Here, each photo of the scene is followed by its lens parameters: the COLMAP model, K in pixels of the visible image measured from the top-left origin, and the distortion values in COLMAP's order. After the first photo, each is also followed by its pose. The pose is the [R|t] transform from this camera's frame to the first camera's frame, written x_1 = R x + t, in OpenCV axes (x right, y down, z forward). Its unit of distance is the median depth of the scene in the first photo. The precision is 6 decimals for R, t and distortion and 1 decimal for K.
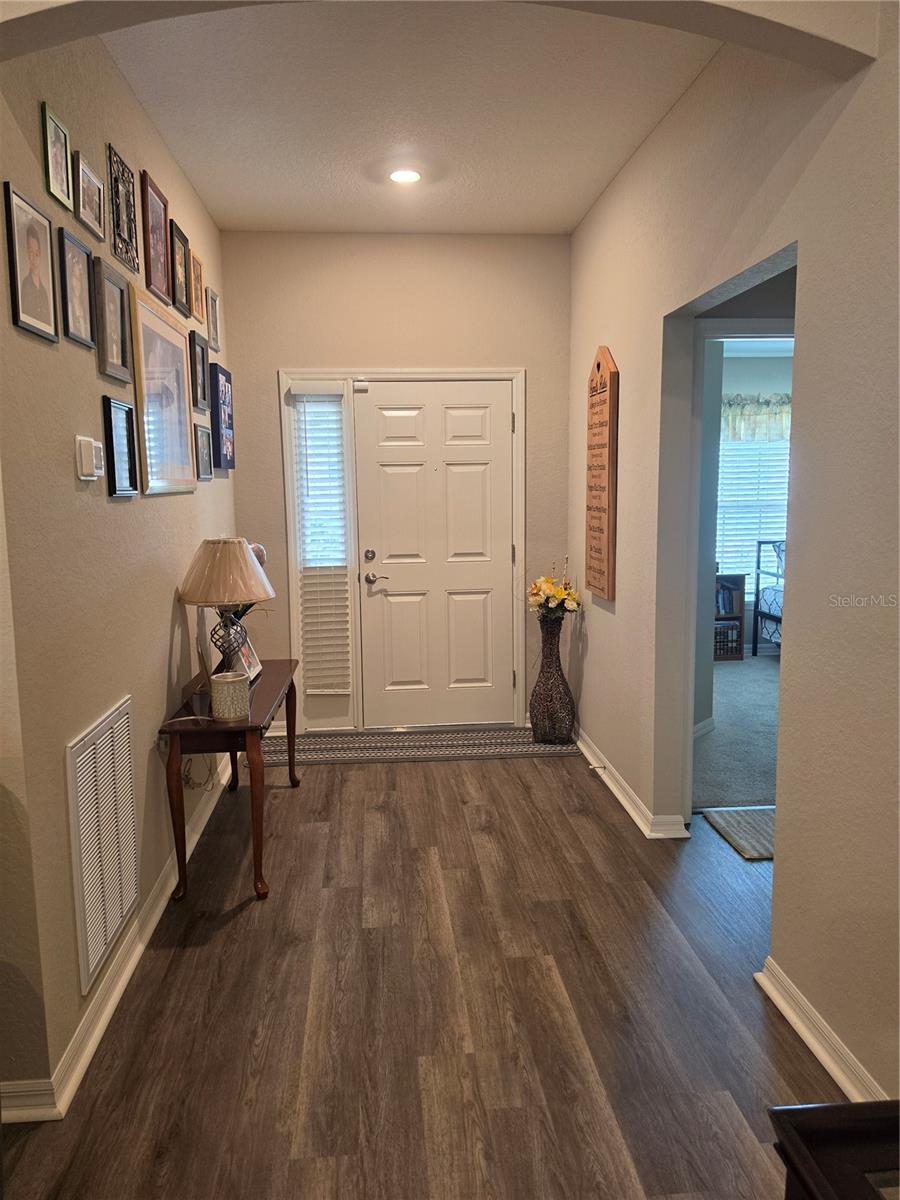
lens RADIAL K [[859.0, 0, 450.0], [0, 859.0, 600.0], [0, 0, 1]] dist [0.007682, 0.002316]
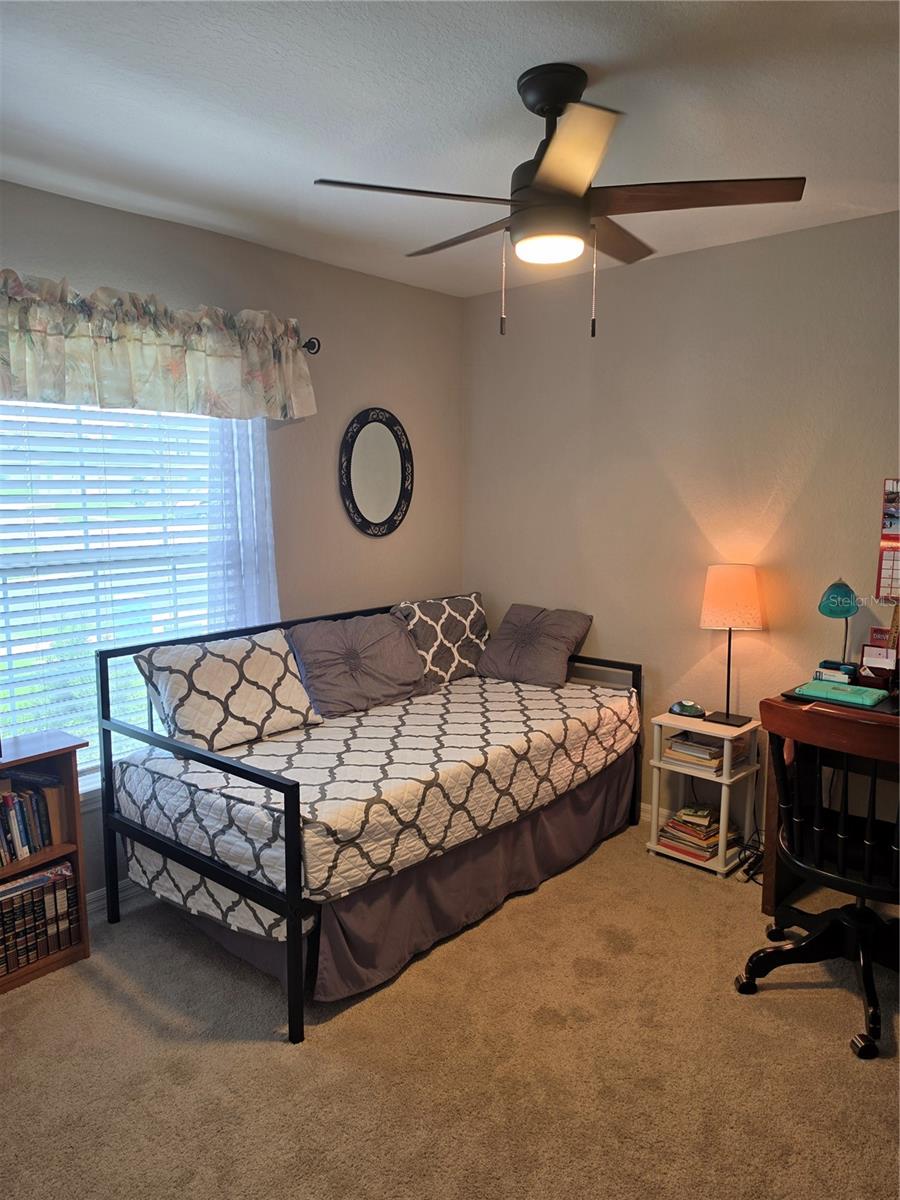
lens RADIAL K [[859.0, 0, 450.0], [0, 859.0, 600.0], [0, 0, 1]] dist [0.007682, 0.002316]
pose [[0.710072, -0.084040, 0.699096, 0.195521], [0.087264, 0.995701, 0.031061, -0.091277], [-0.698701, 0.038950, 0.714352, 0.595834]]
